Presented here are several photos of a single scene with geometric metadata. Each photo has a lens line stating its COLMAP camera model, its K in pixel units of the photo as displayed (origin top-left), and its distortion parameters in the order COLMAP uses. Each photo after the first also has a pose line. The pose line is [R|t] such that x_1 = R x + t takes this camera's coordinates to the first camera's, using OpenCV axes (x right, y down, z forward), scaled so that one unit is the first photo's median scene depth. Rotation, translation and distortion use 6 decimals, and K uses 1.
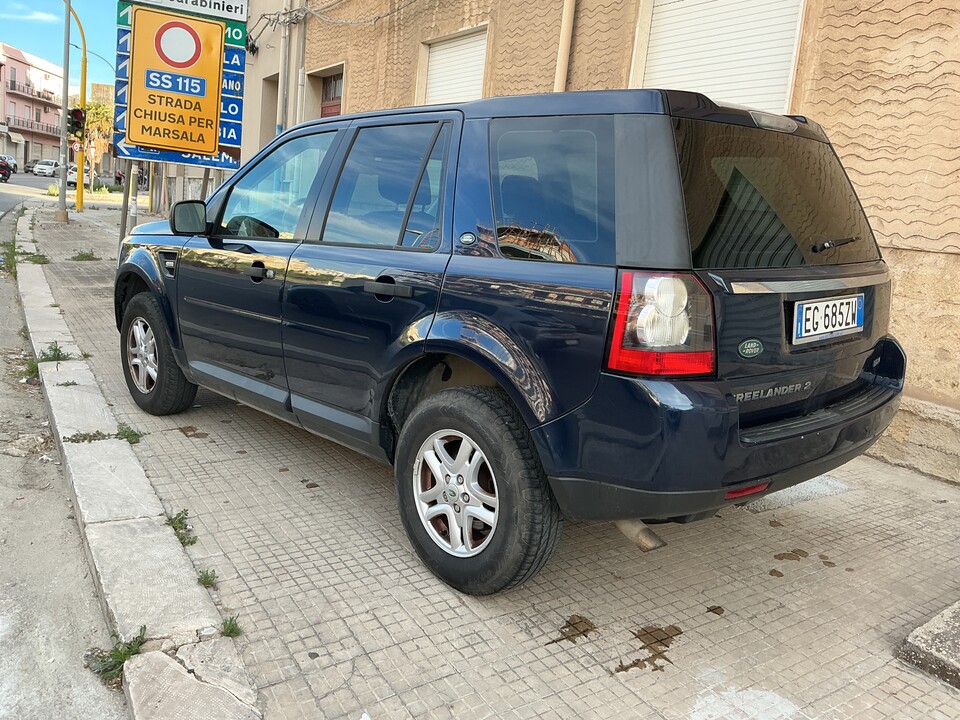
lens RADIAL K [[799.6, 0, 483.4], [0, 799.6, 357.1], [0, 0, 1]] dist [0.085392, -0.175170]
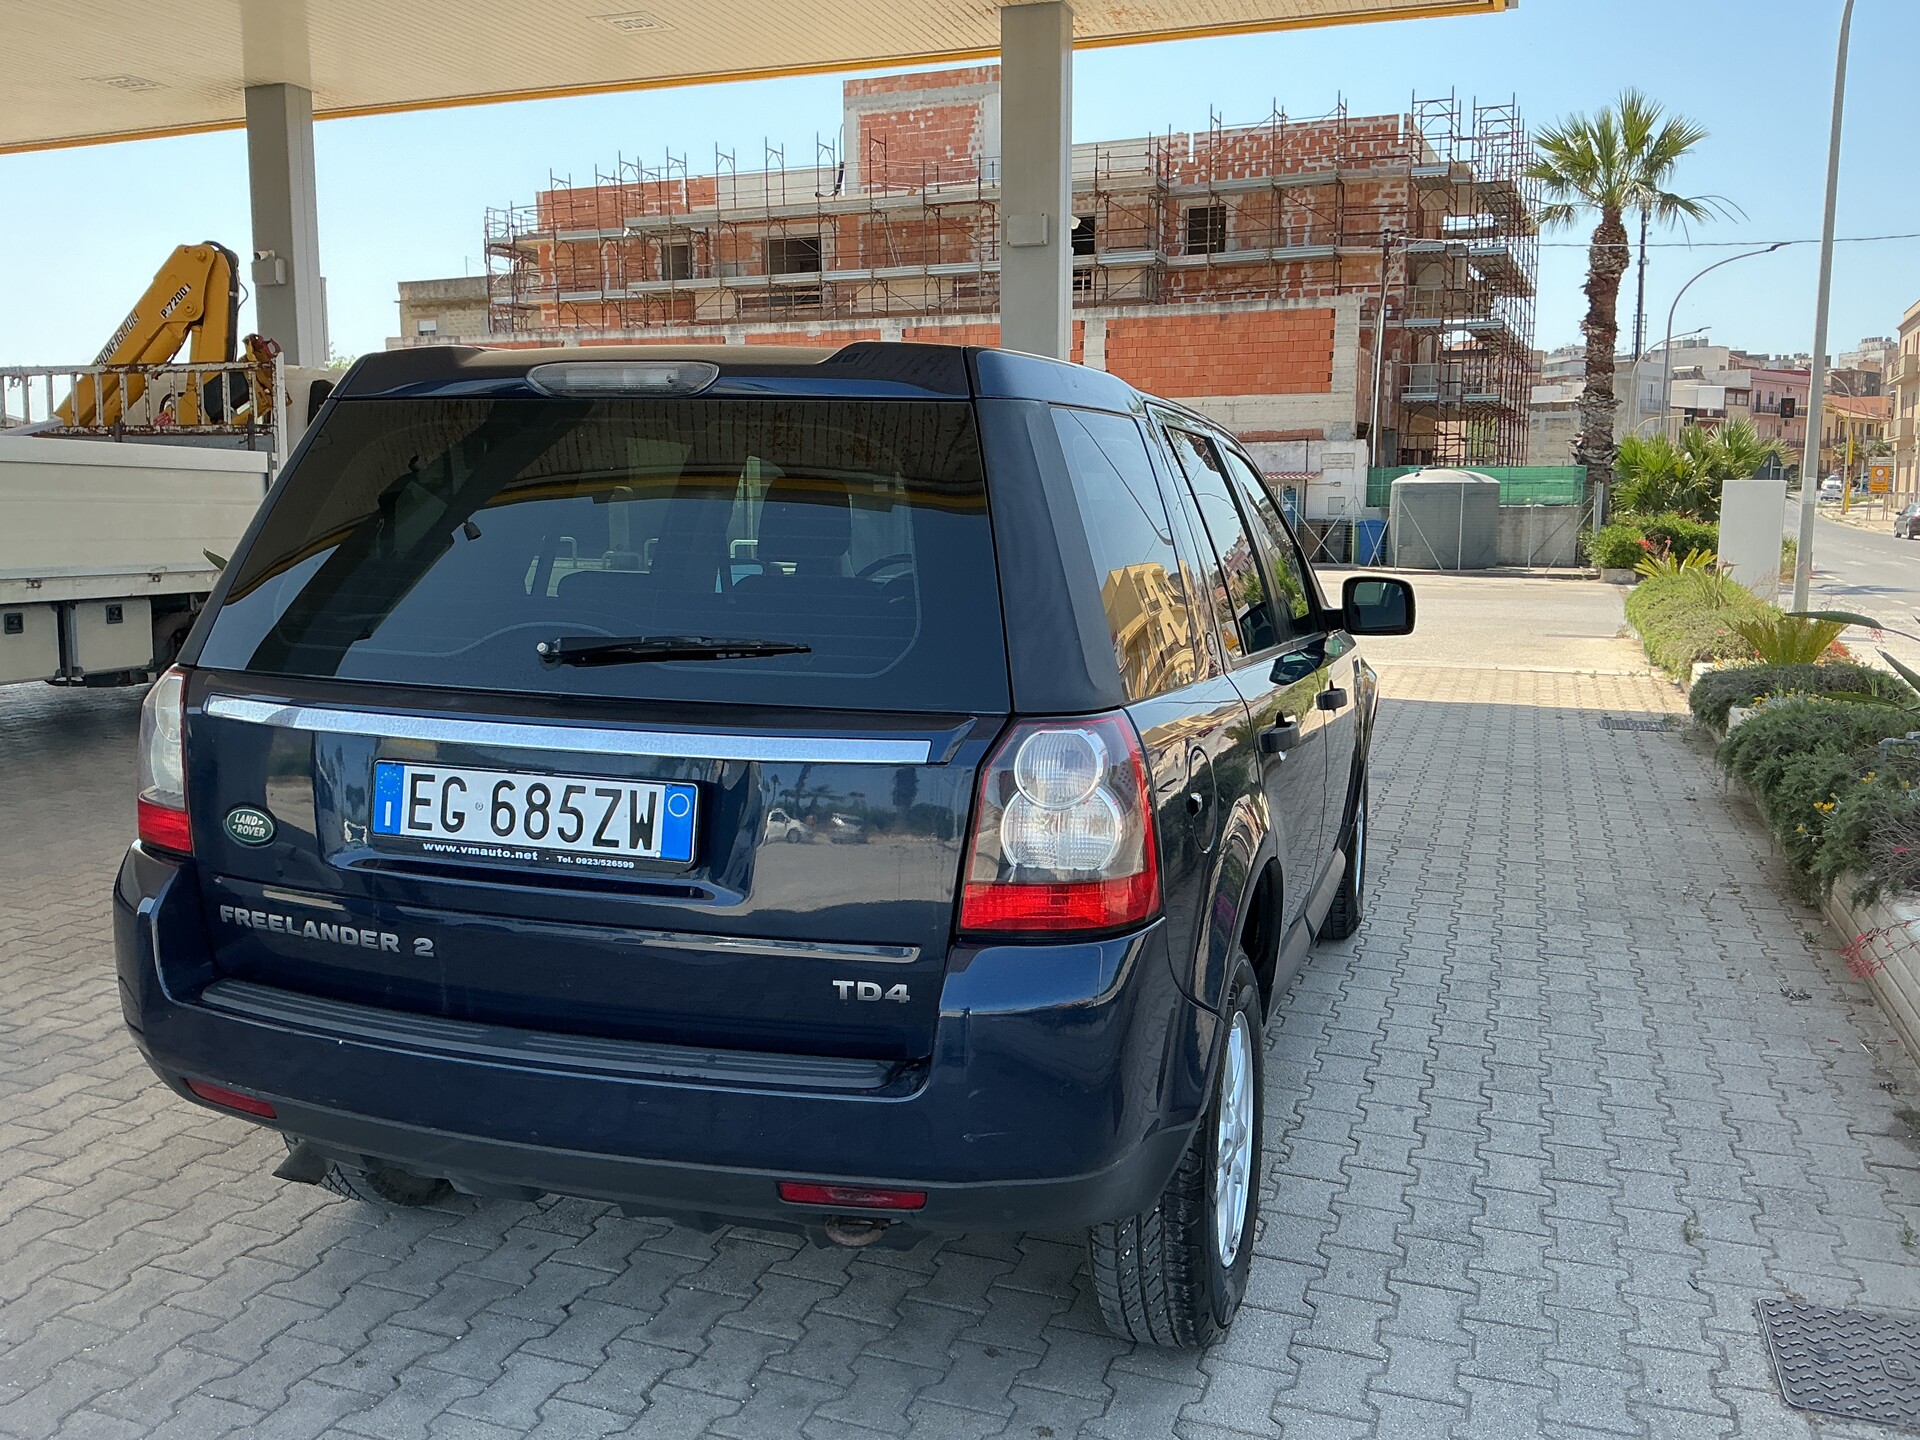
lens RADIAL K [[1599.1, 0, 965.1], [0, 1599.1, 716.8], [0, 0, 1]] dist [0.085392, -0.175170]
pose [[0.467620, 0.079370, -0.880359, 0.745146], [-0.166683, 0.986010, 0.000359, -0.080365], [0.868071, 0.146573, 0.474308, 0.455053]]
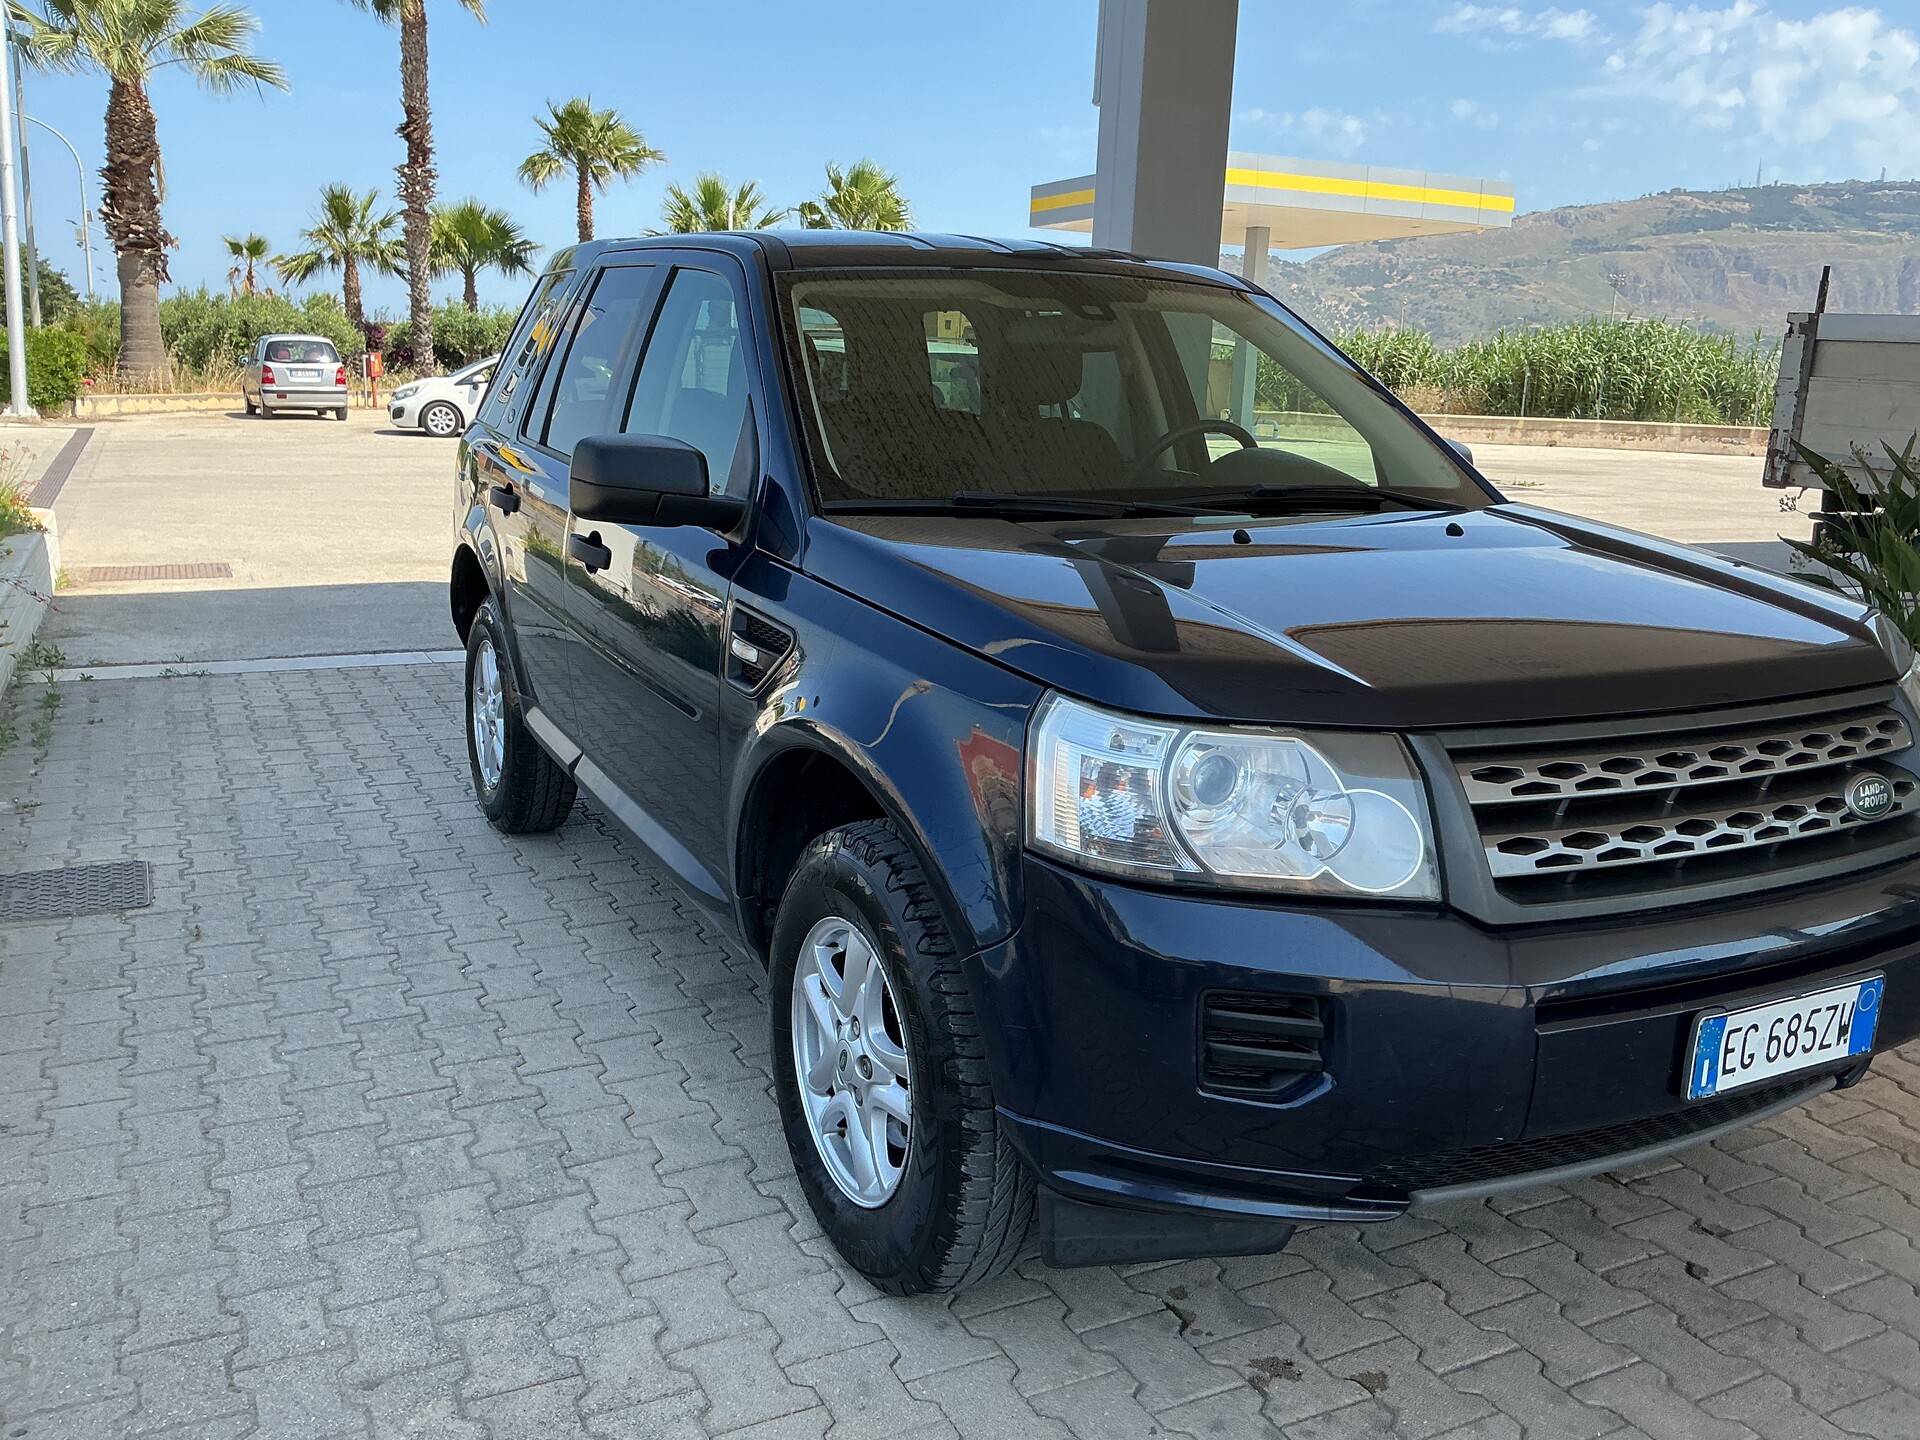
lens RADIAL K [[1599.1, 0, 941.8], [0, 1599.1, 707.0], [0, 0, 1]] dist [0.085392, -0.175170]
pose [[-0.953898, -0.137452, 0.266807, -0.297246], [-0.016663, 0.911850, 0.410185, -0.370465], [-0.299668, 0.386829, -0.872102, 1.679497]]
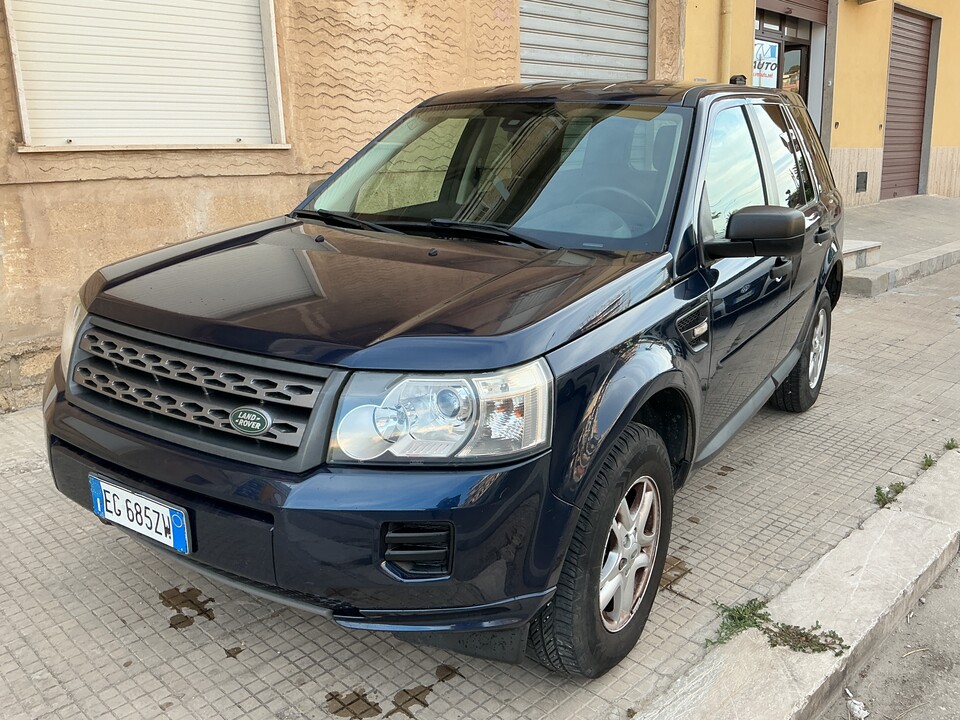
lens RADIAL K [[799.6, 0, 483.6], [0, 799.6, 356.1], [0, 0, 1]] dist [0.085392, -0.175170]
pose [[-0.238007, -0.319180, 0.917320, -0.811933], [0.169133, 0.916411, 0.362747, -0.305882], [-0.956424, 0.241485, -0.164128, 1.137040]]
